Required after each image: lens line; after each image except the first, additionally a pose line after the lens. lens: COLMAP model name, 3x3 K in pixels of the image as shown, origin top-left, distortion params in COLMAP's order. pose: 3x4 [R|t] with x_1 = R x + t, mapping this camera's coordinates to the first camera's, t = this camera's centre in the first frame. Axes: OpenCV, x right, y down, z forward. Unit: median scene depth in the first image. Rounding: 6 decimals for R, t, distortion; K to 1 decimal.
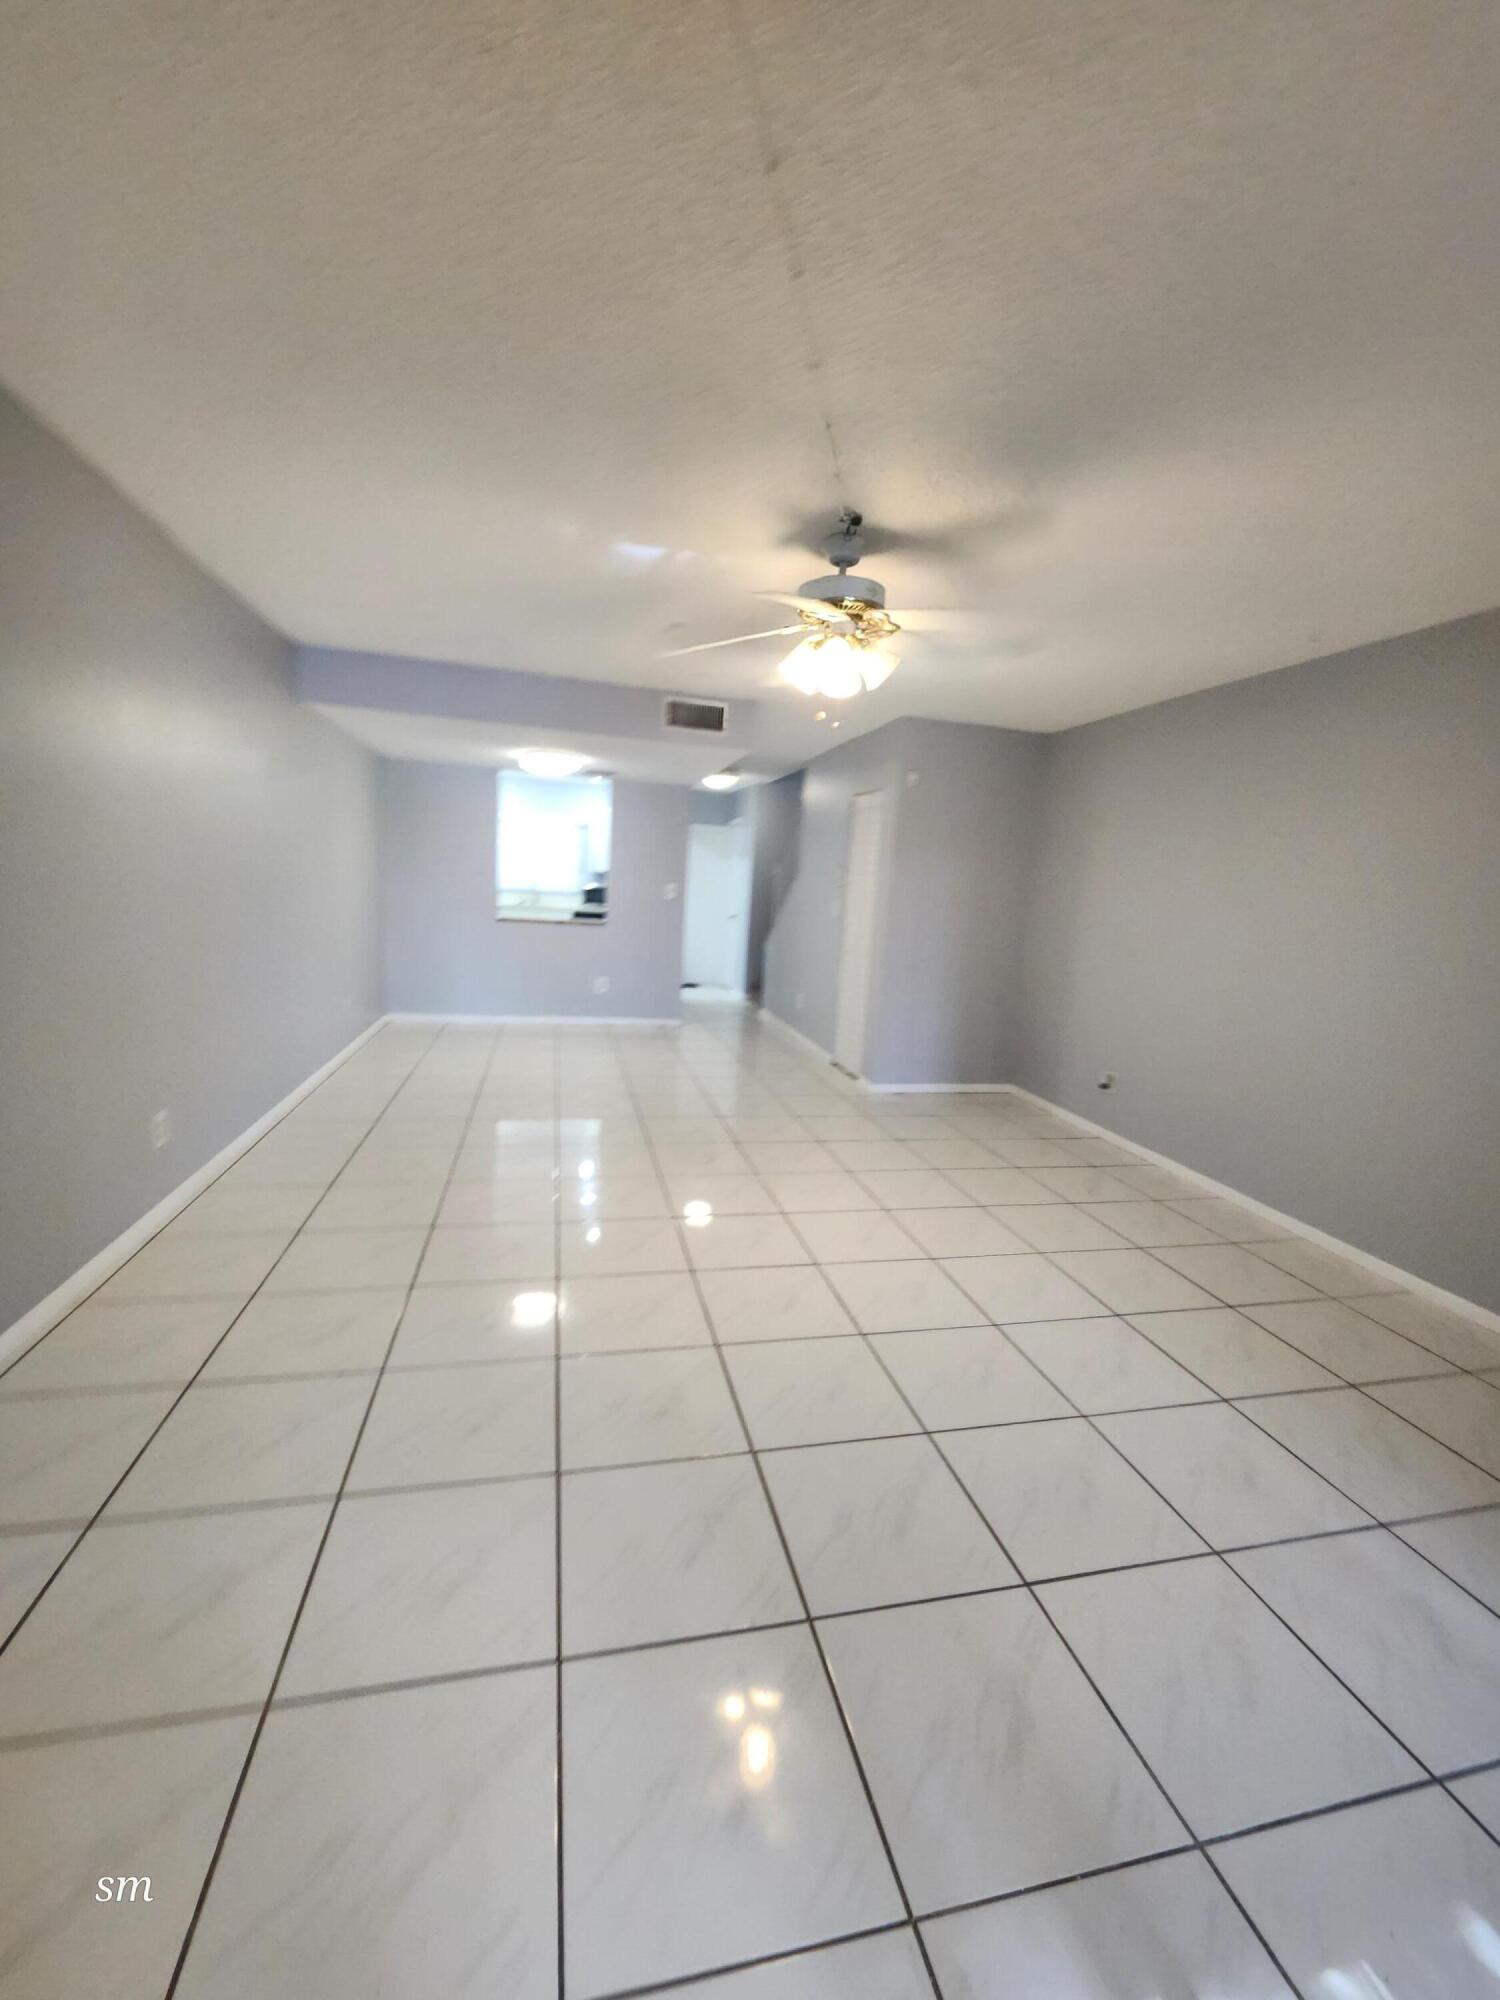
lens RADIAL K [[813.7, 0, 755.0], [0, 813.7, 1008.0], [0, 0, 1]] dist [0.001370, -0.000665]
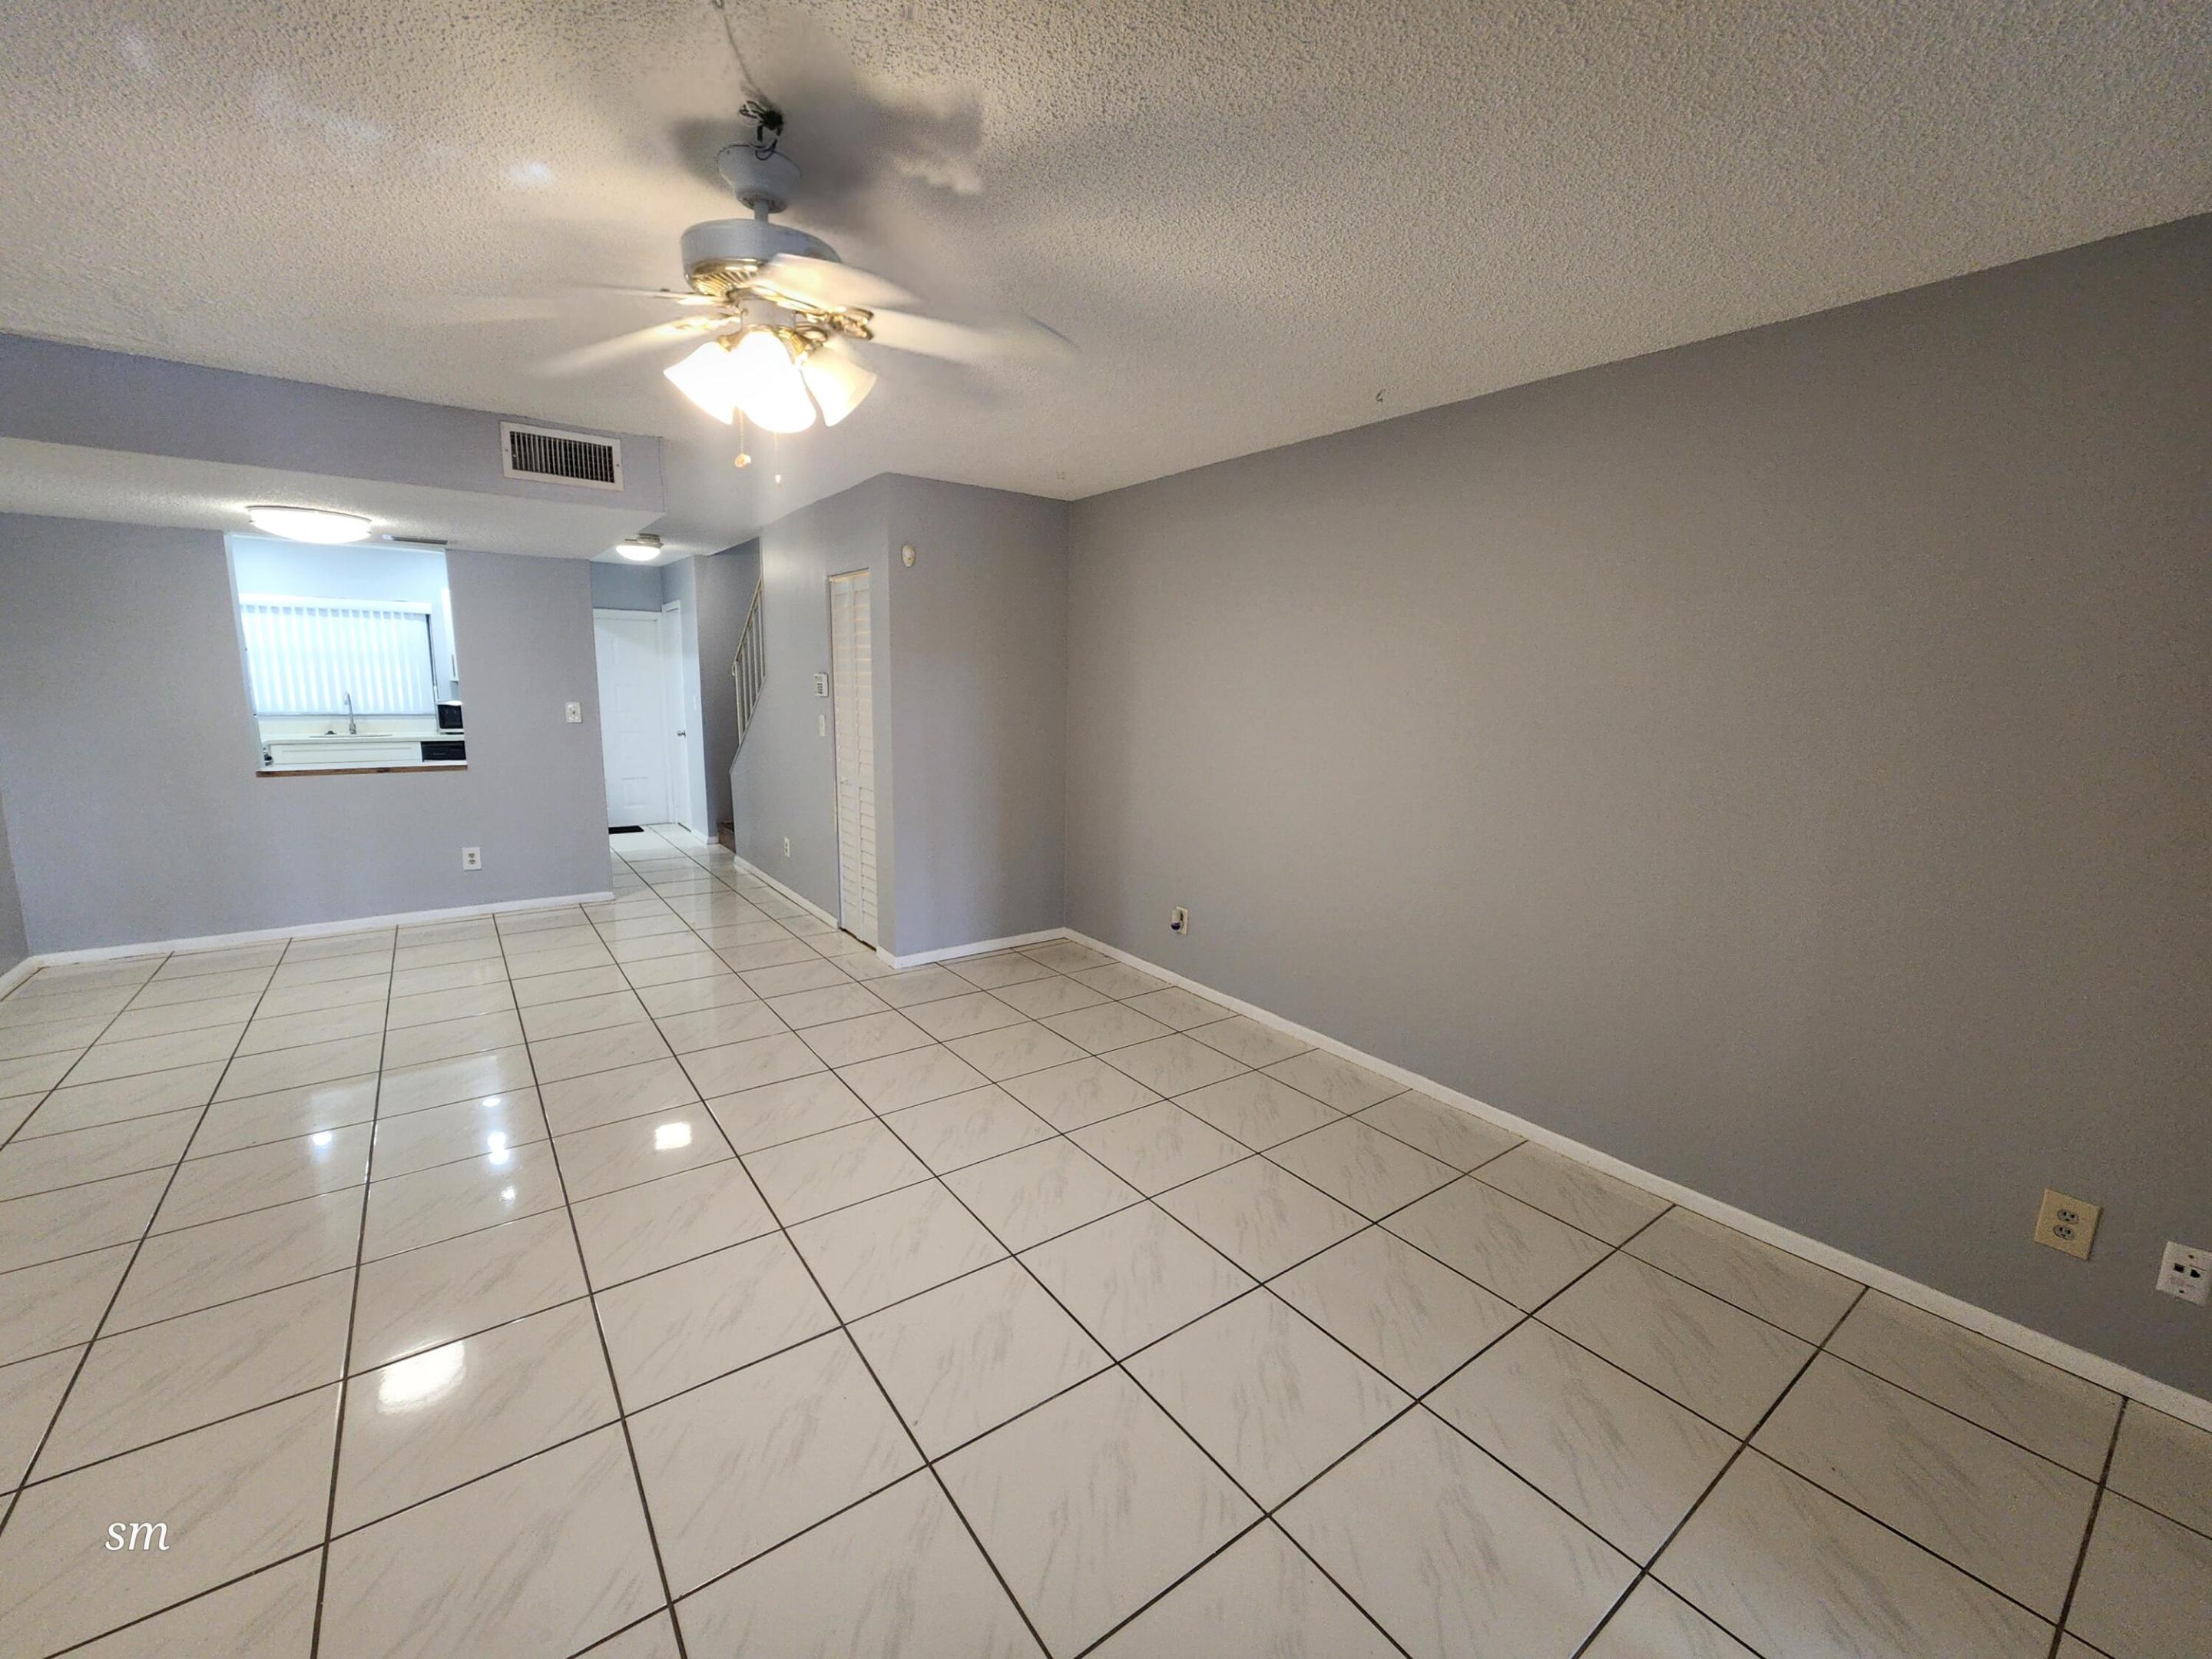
lens RADIAL K [[900.0, 0, 1110.9], [0, 900.0, 823.0], [0, 0, 1]] dist [0.001370, -0.000665]
pose [[0.919252, -0.105726, 0.379206, 0.022853], [0.095917, 0.994384, 0.044725, -0.051365], [-0.381805, -0.004741, 0.924231, 0.146604]]
